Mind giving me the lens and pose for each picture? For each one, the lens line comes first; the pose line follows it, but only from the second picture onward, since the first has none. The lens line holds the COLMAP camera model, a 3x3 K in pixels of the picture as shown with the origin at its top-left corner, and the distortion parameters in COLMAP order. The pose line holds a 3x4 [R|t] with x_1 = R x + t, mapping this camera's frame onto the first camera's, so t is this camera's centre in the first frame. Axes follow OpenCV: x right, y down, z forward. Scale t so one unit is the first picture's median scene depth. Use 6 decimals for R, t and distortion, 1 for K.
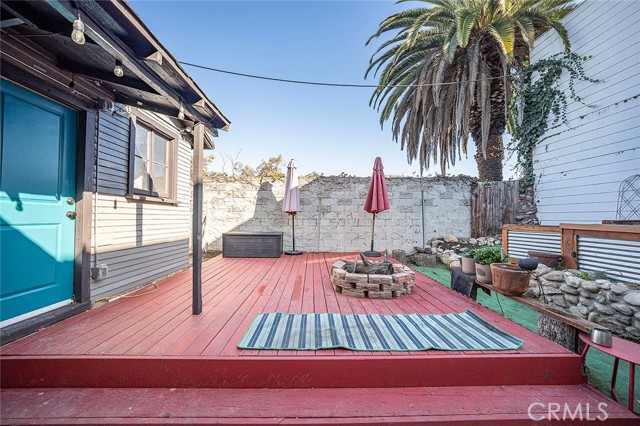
lens RADIAL K [[235.2, 0, 315.5], [0, 235.2, 212.4], [0, 0, 1]] dist [-0.010840, 0.001255]
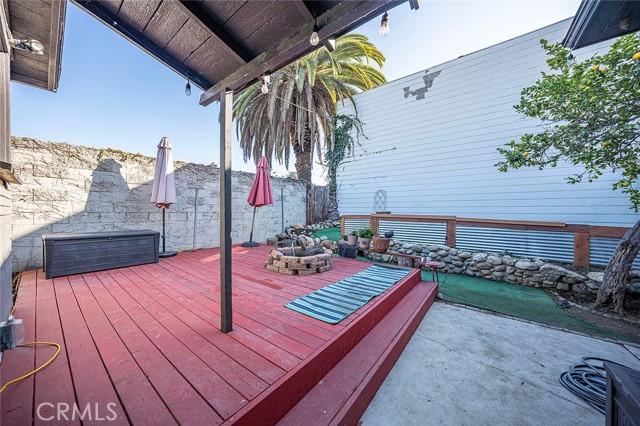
lens RADIAL K [[226.6, 0, 320.5], [0, 226.6, 213.8], [0, 0, 1]] dist [-0.015140, 0.000034]
pose [[0.618751, -0.012347, 0.785490, -0.397403], [-0.017766, 0.999401, 0.029704, 0.000564], [-0.785386, -0.032335, 0.618161, 0.121285]]
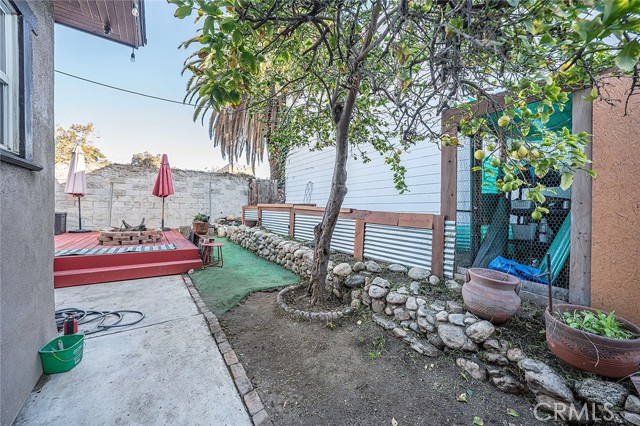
lens RADIAL K [[254.6, 0, 320.5], [0, 254.6, 212.3], [0, 0, 1]] dist [-0.000258, 0.000448]
pose [[0.841854, 0.005193, 0.539680, 0.227625], [-0.021284, 0.999495, 0.023585, 0.034654], [-0.539285, -0.031342, 0.841540, -0.644721]]
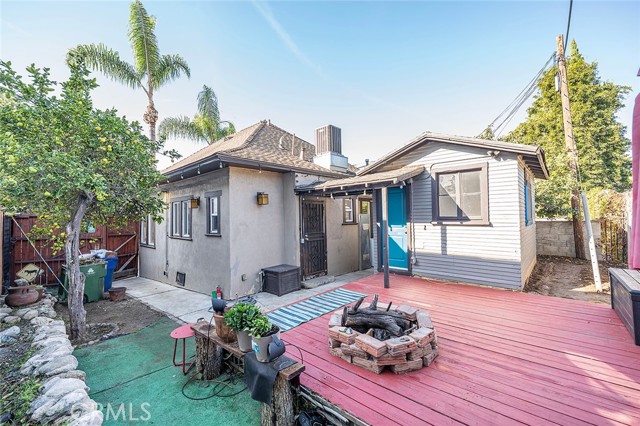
lens RADIAL K [[266.5, 0, 319.6], [0, 266.5, 213.3], [0, 0, 1]] dist [-0.008075, 0.003572]
pose [[-0.701865, -0.017499, -0.712095, 0.590016], [0.015820, 0.999069, -0.040144, -0.035728], [0.712134, -0.039441, -0.700935, 0.907207]]
